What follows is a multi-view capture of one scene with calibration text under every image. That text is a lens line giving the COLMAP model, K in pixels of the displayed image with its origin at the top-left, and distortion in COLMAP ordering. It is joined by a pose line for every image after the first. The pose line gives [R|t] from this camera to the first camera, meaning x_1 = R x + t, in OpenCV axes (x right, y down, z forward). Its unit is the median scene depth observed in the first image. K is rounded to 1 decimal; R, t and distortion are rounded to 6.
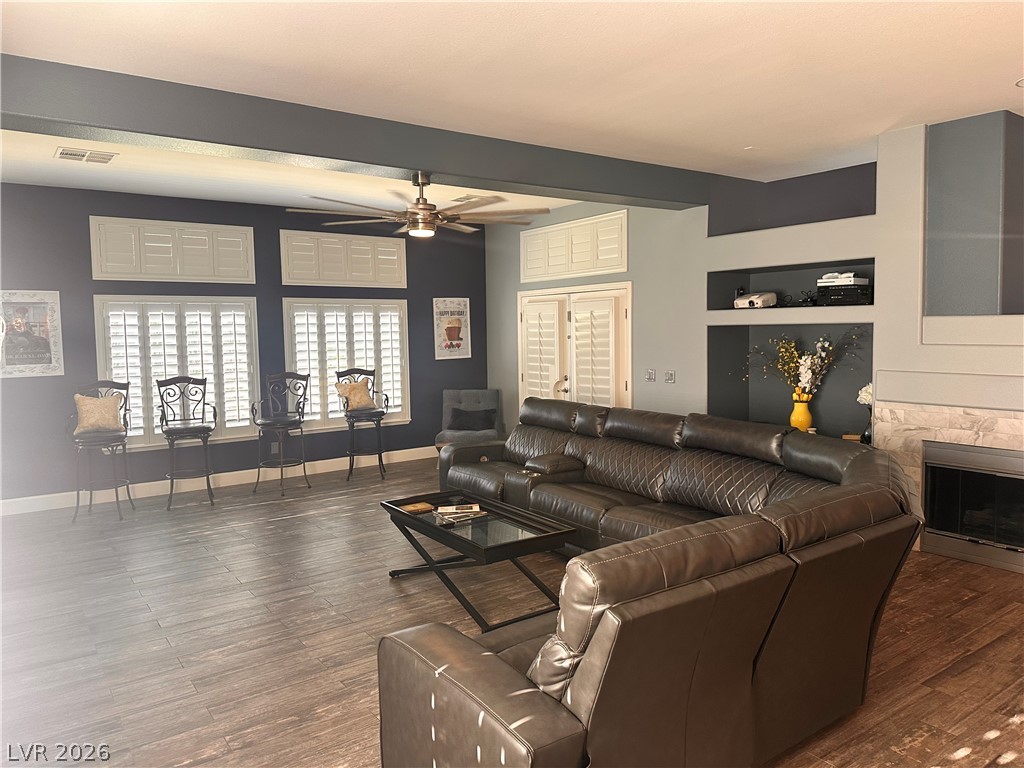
lens RADIAL K [[724.3, 0, 507.9], [0, 724.3, 386.1], [0, 0, 1]] dist [0.035754, -0.021739]
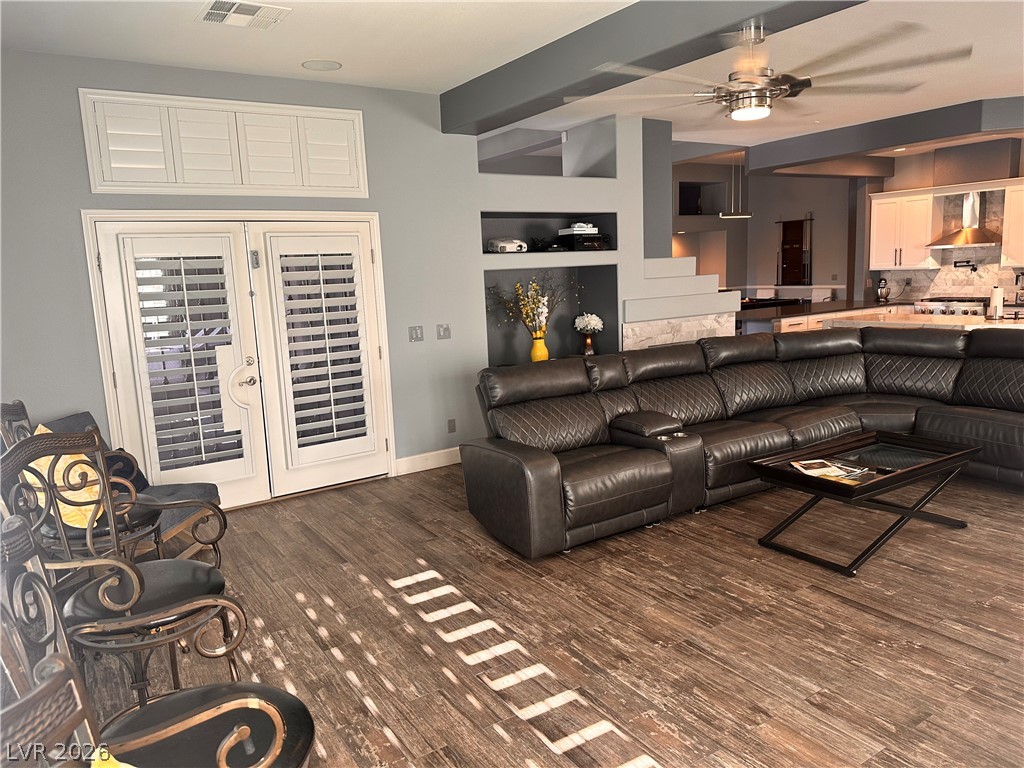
lens RADIAL K [[724.3, 0, 508.8], [0, 724.3, 378.4], [0, 0, 1]] dist [0.035754, -0.021739]
pose [[0.027613, -0.139139, 0.989888, -0.710697], [0.118515, 0.983737, 0.134969, -0.073446], [-0.992568, 0.113590, 0.043654, 1.015360]]
